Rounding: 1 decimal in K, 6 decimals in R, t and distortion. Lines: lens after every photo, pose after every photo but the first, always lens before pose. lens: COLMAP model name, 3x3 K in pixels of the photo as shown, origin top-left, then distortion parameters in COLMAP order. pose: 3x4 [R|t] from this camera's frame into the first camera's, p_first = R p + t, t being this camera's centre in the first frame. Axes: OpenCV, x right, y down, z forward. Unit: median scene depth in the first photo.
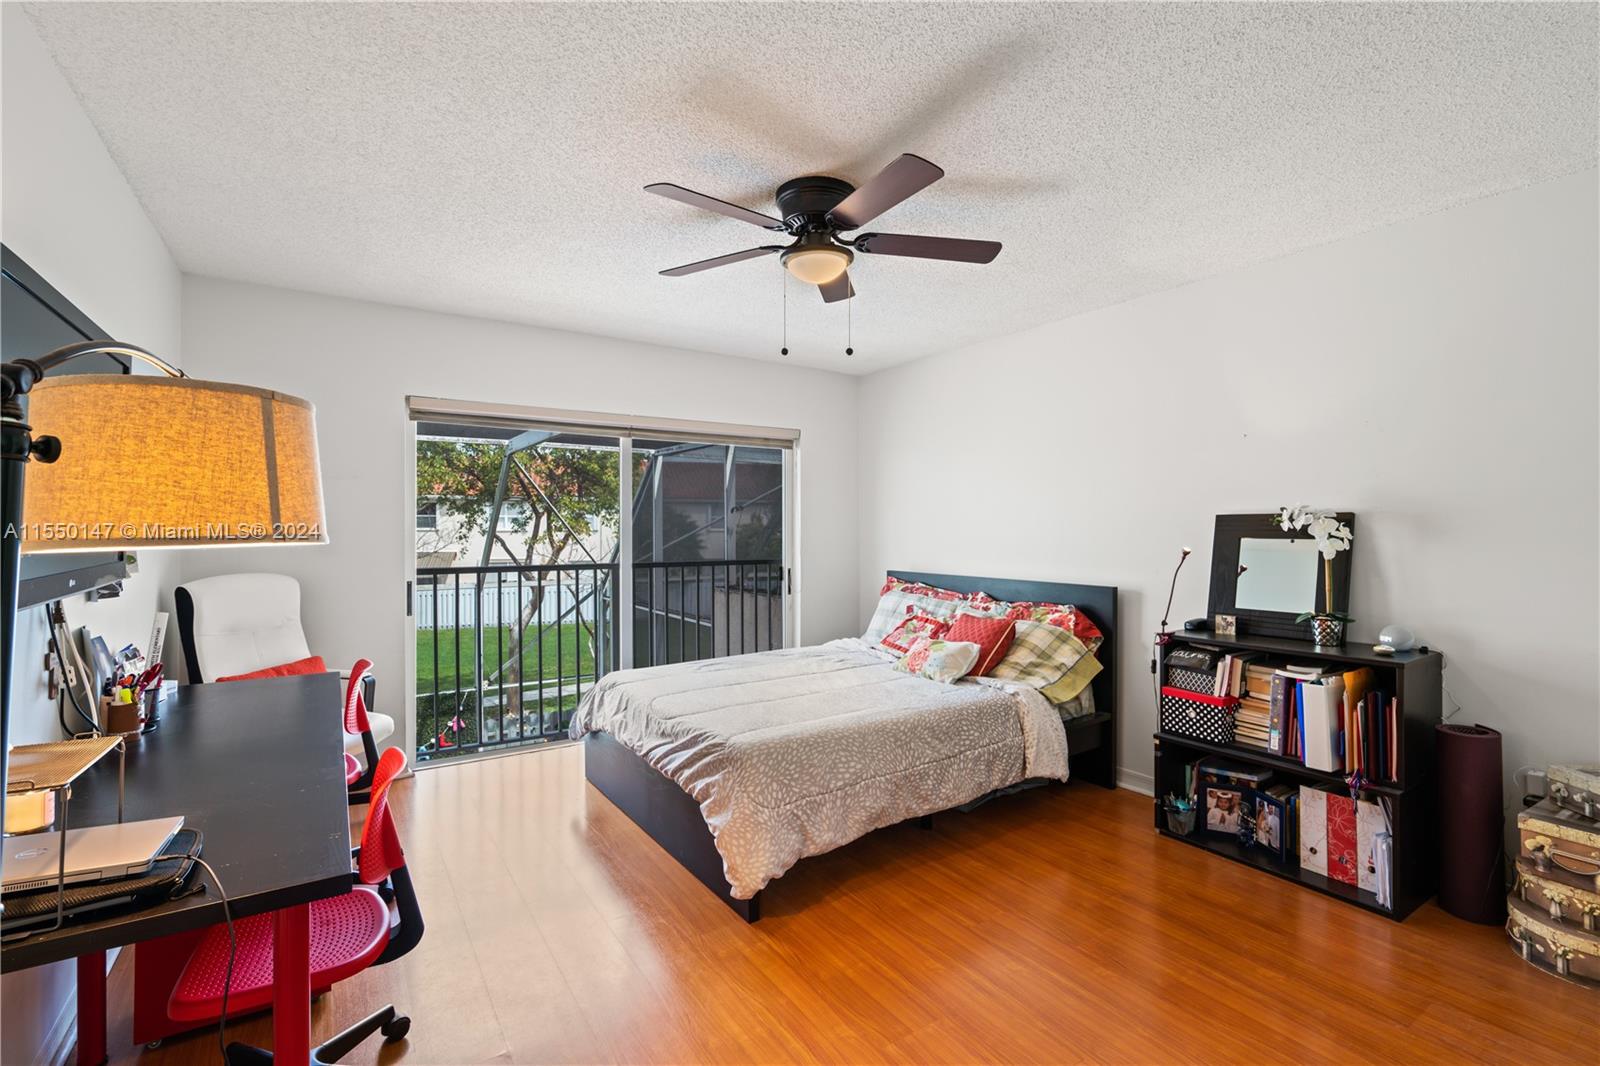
lens RADIAL K [[729.2, 0, 829.6], [0, 729.2, 521.0], [0, 0, 1]] dist [-0.002773, 0.001949]
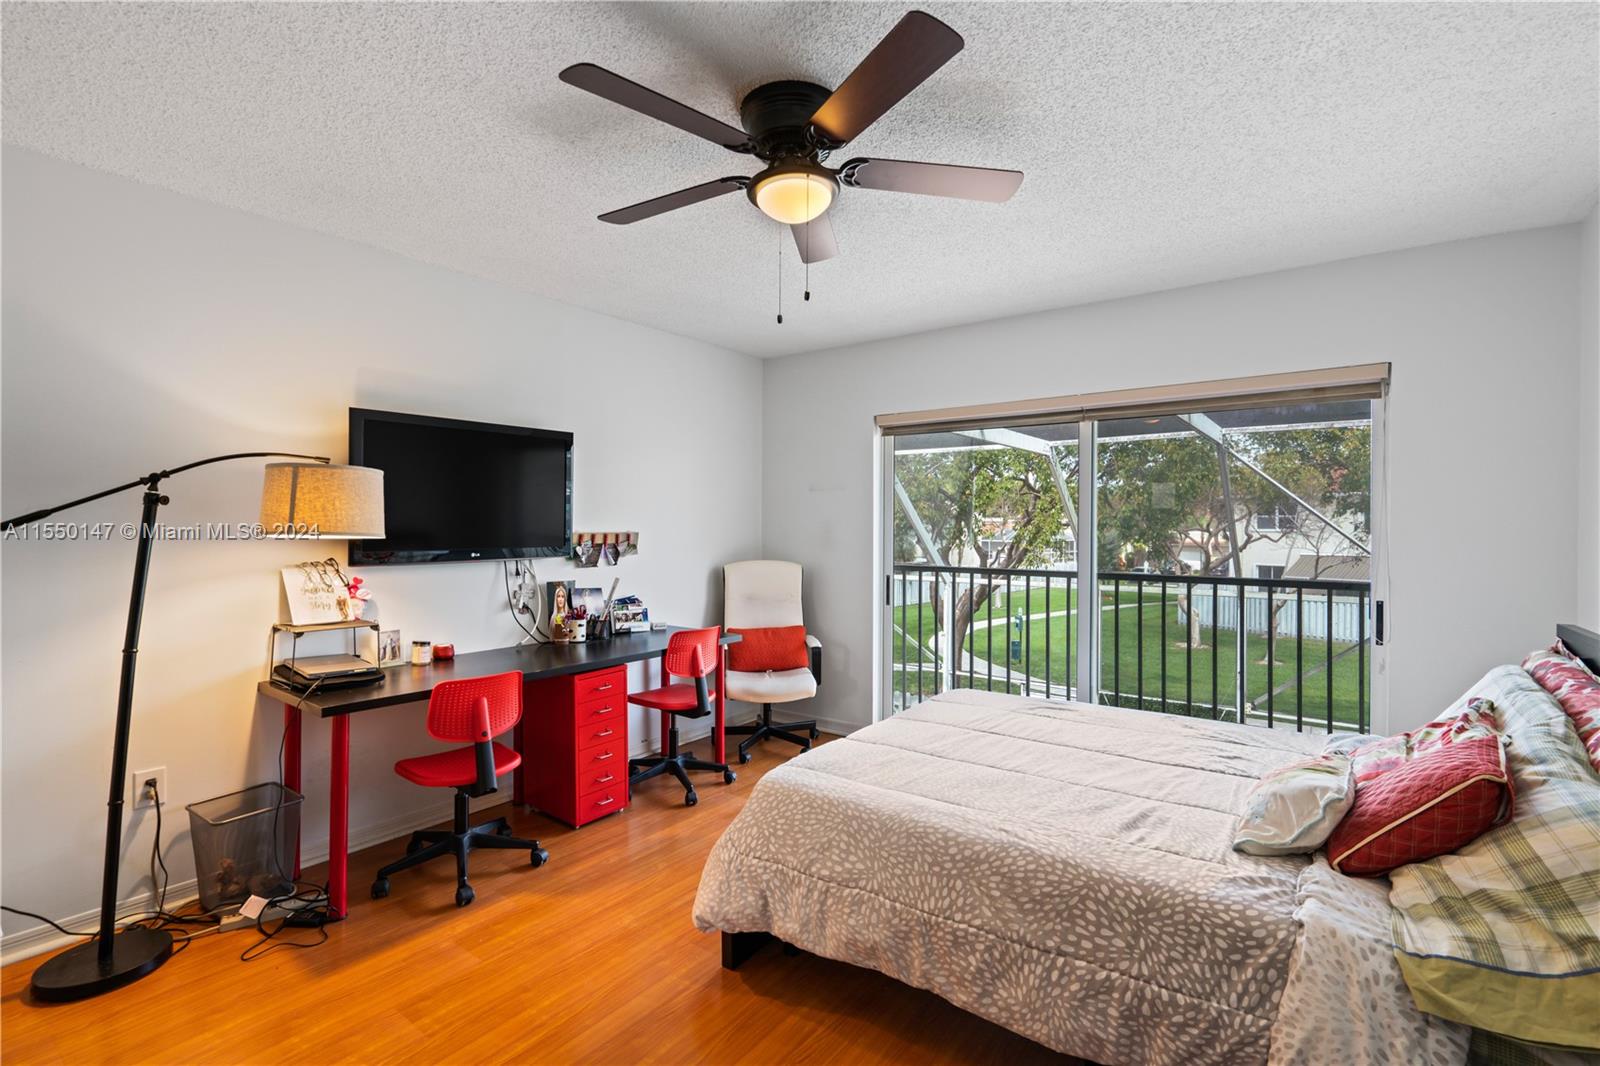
lens RADIAL K [[729.2, 0, 799.3], [0, 729.2, 530.7], [0, 0, 1]] dist [-0.002773, 0.001949]
pose [[0.308038, 0.005413, -0.951359, 0.624119], [0.005567, 0.999956, 0.007492, 0.002910], [0.951358, -0.007604, 0.307994, 0.651105]]
